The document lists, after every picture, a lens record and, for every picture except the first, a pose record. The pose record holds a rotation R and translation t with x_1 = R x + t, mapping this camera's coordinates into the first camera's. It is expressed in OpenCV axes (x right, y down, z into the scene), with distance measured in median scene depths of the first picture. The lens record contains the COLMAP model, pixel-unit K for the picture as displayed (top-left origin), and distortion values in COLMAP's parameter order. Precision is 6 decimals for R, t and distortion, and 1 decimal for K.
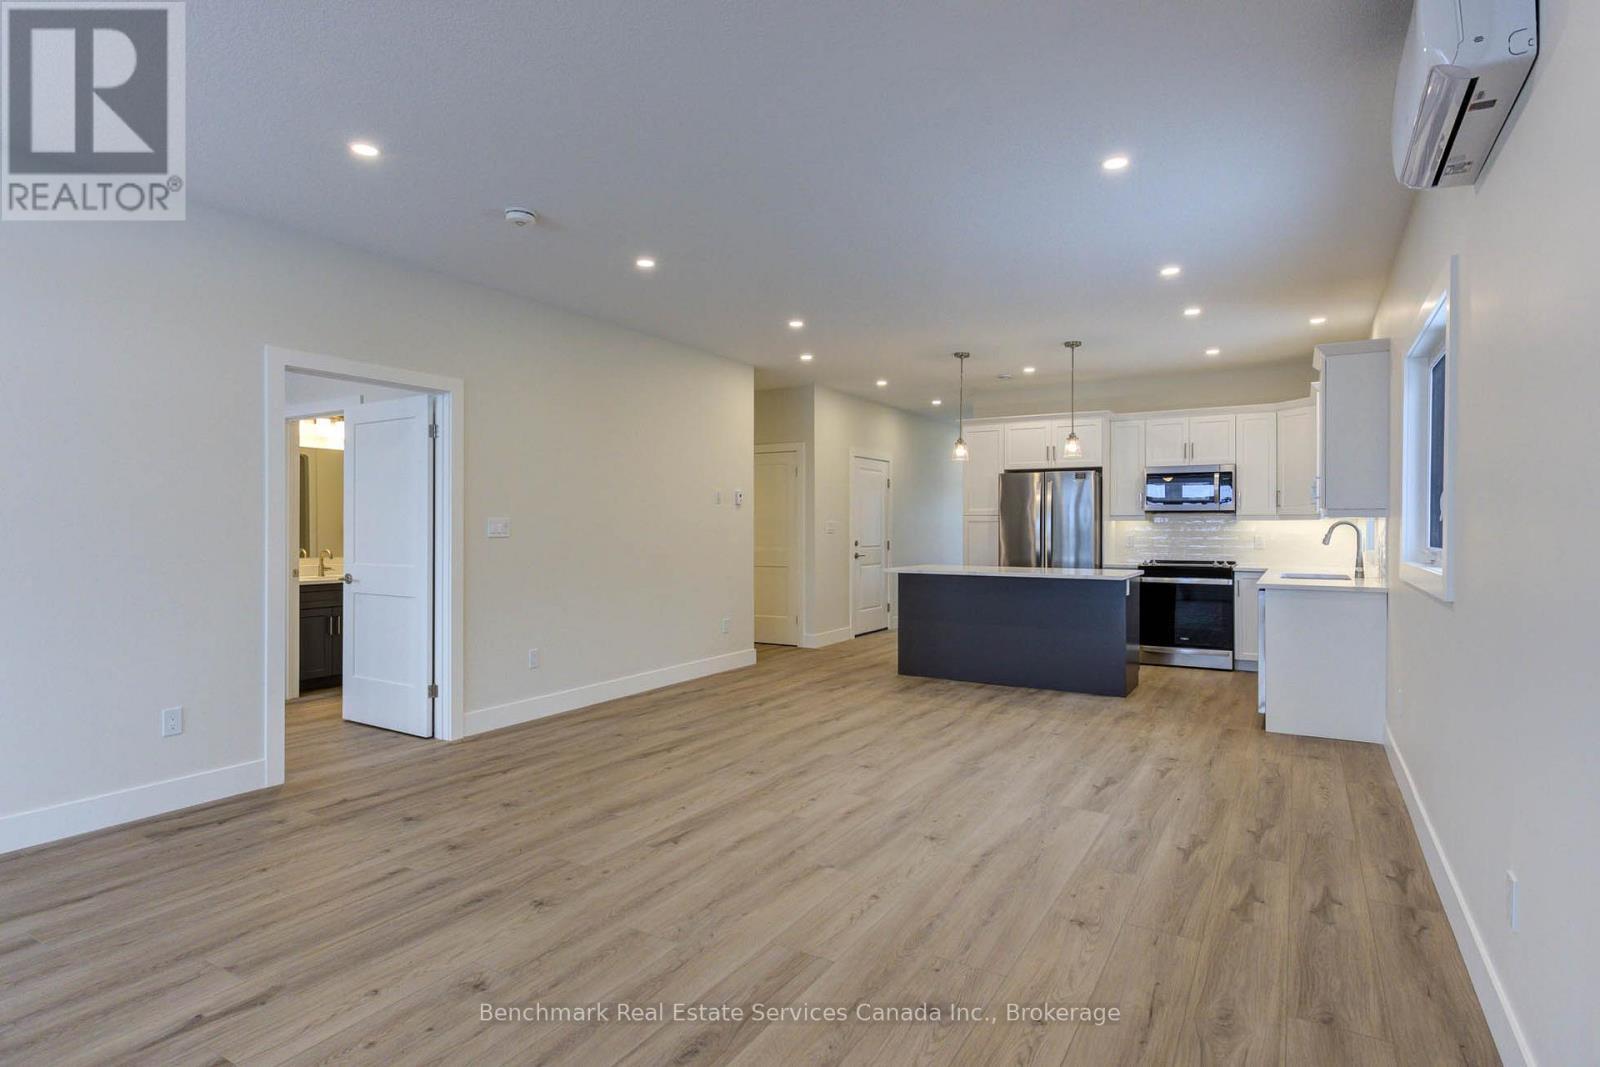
lens RADIAL K [[831.0, 0, 793.2], [0, 831.0, 535.1], [0, 0, 1]] dist [0.004062, 0.001103]
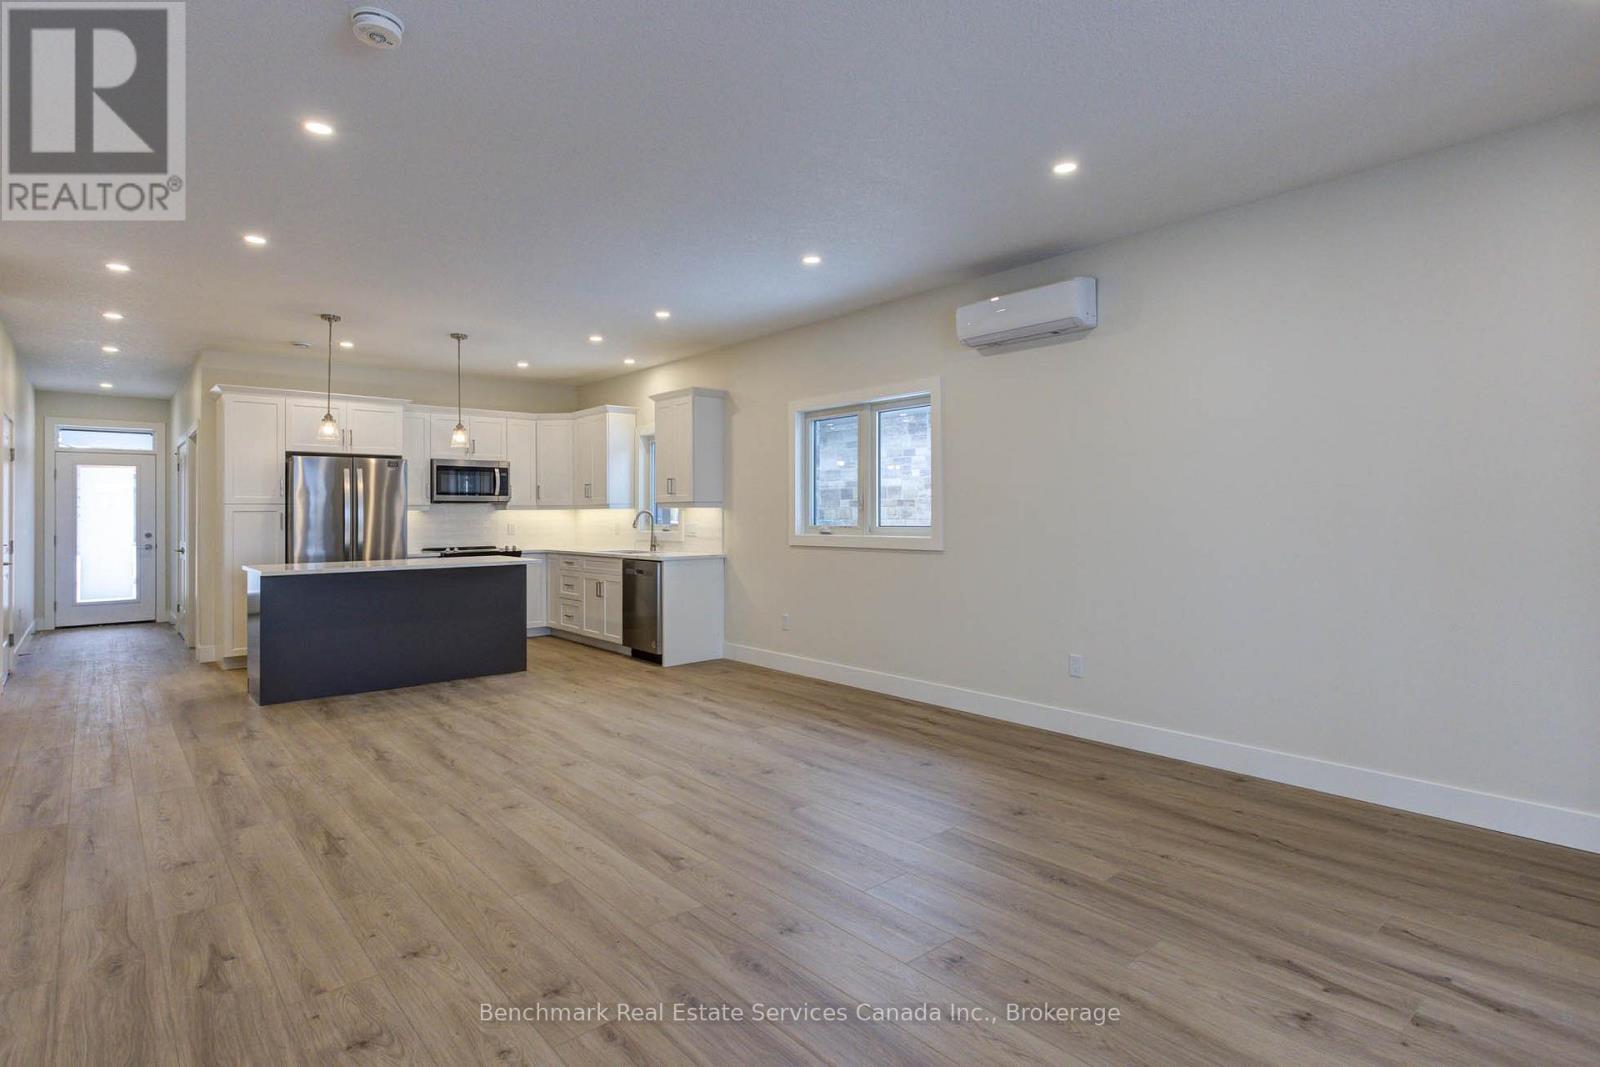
lens RADIAL K [[816.8, 0, 796.1], [0, 816.8, 513.6], [0, 0, 1]] dist [-0.000117, 0.000008]
pose [[0.312178, -0.002403, 0.950021, -0.438754], [0.016008, 0.999868, -0.002731, -0.003090], [-0.949889, 0.016061, 0.312176, 0.271207]]
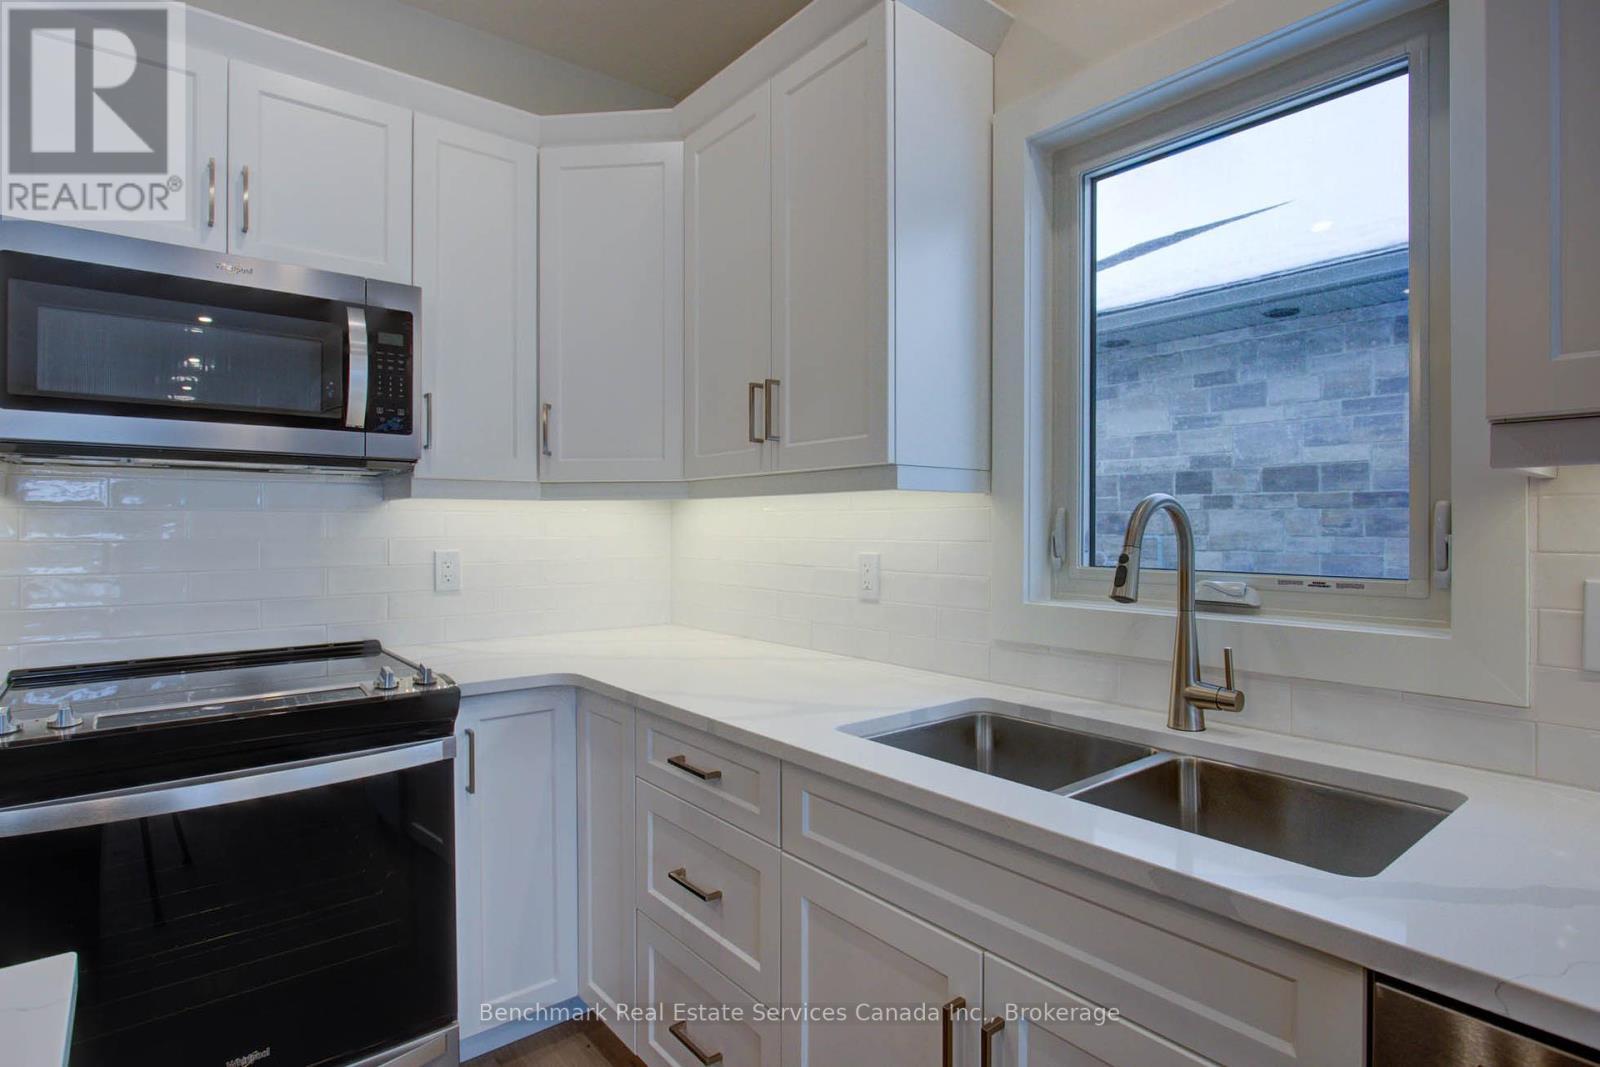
lens RADIAL K [[815.9, 0, 800.0], [0, 815.9, 533.5], [0, 0, 1]] dist [-0.018356, 0.000213]
pose [[0.335815, -0.011922, 0.941852, 0.333383], [0.009345, 0.999913, 0.009325, -0.007287], [-0.941881, 0.005671, 0.335898, 0.817077]]
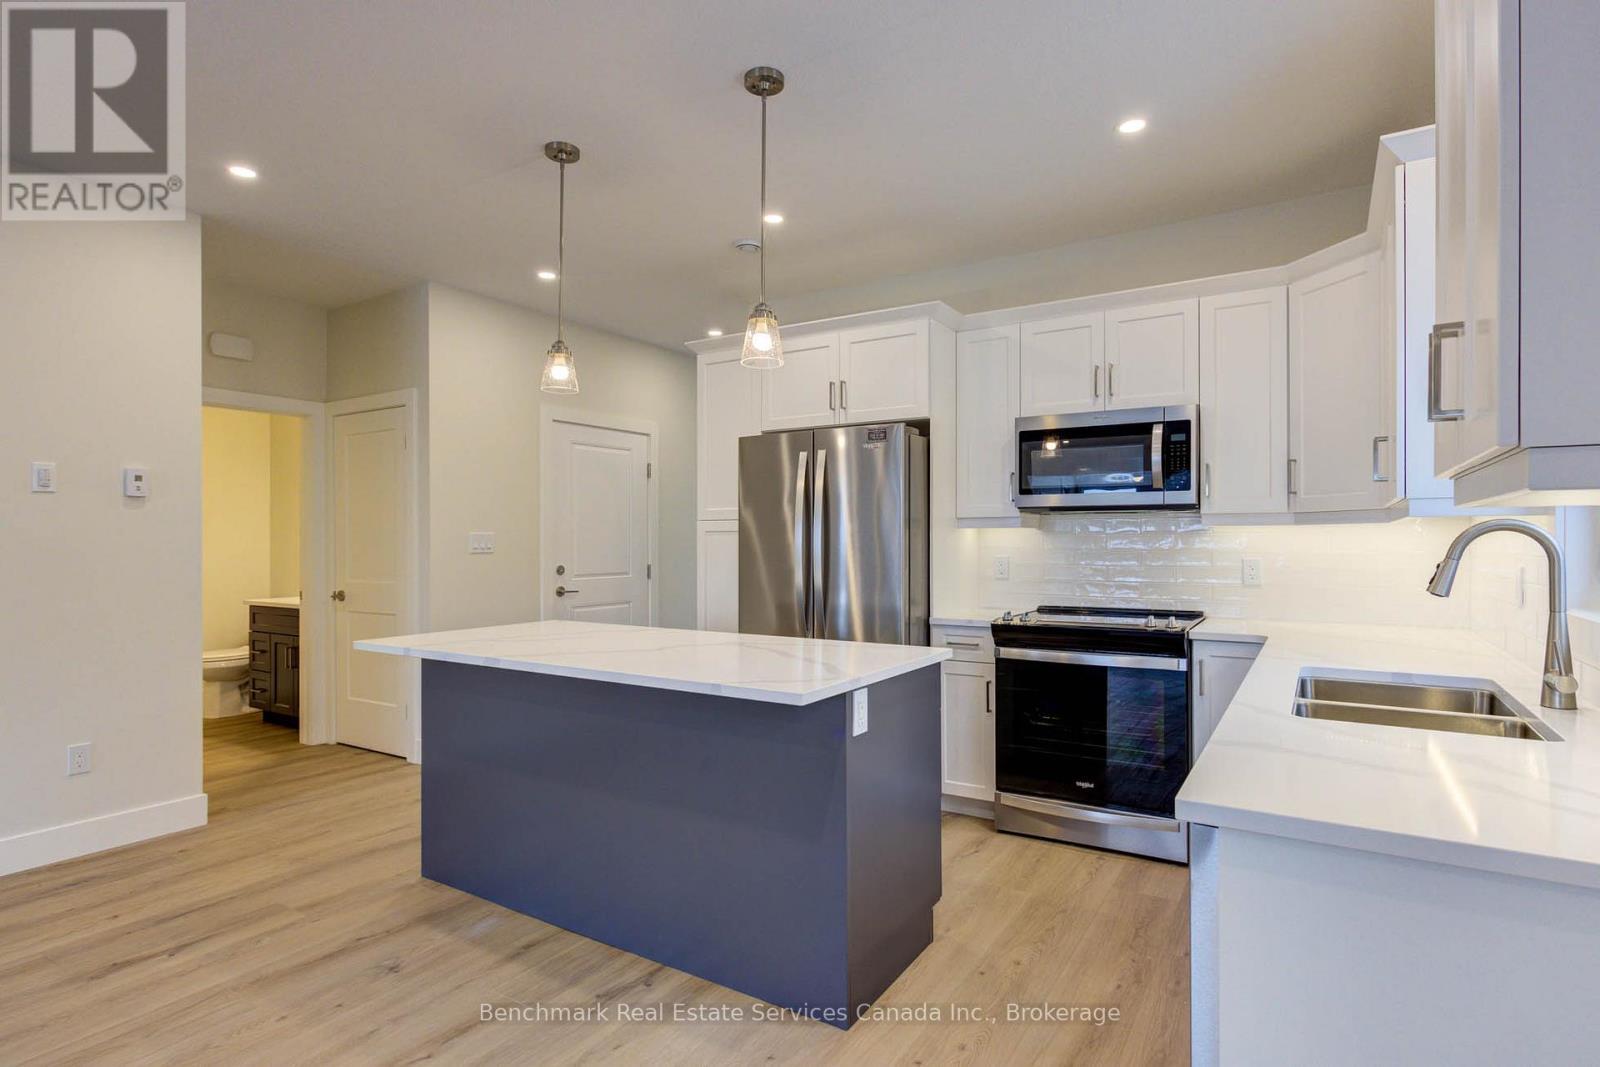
lens RADIAL K [[831.0, 0, 793.2], [0, 831.0, 535.1], [0, 0, 1]] dist [0.004062, 0.001103]
pose [[0.999723, -0.004725, -0.023064, 0.326364], [0.004380, 0.999878, -0.014996, -0.006678], [0.023132, 0.014891, 0.999622, 0.549605]]
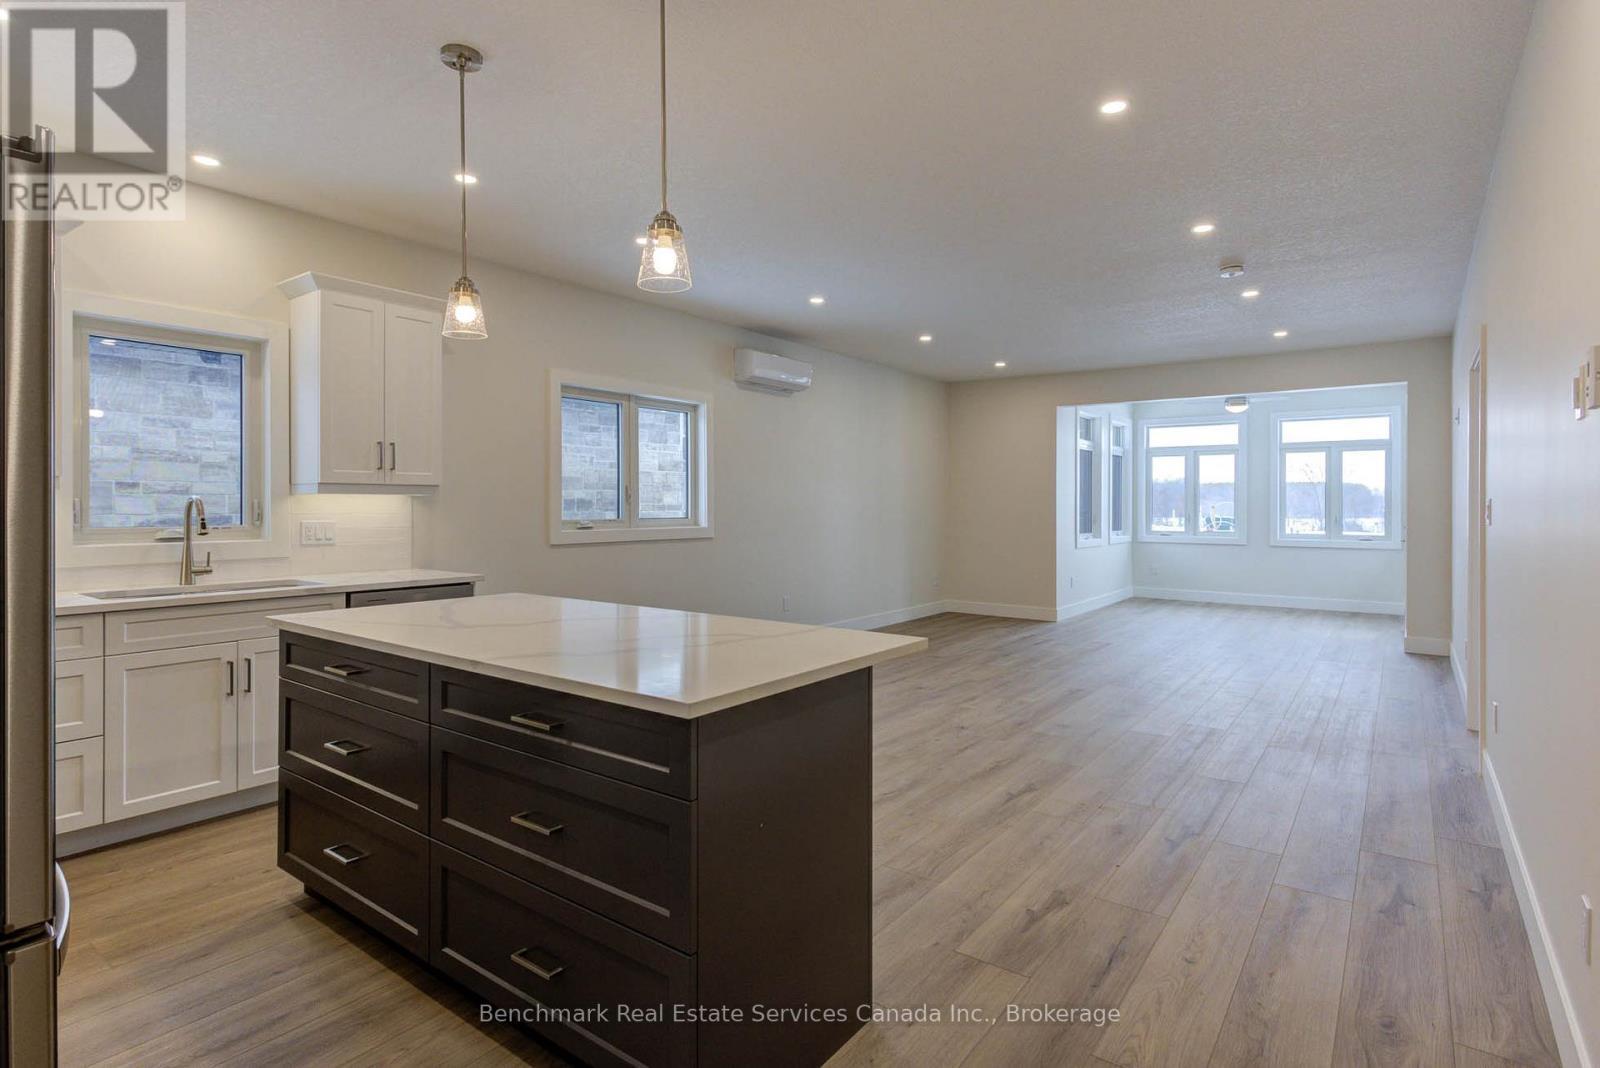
lens RADIAL K [[816.8, 0, 796.1], [0, 816.8, 514.1], [0, 0, 1]] dist [-0.000117, 0.000008]
pose [[-0.995356, -0.005705, 0.096095, 0.122393], [-0.003558, 0.999741, 0.022497, -0.015246], [-0.096198, 0.022050, -0.995118, 1.256921]]
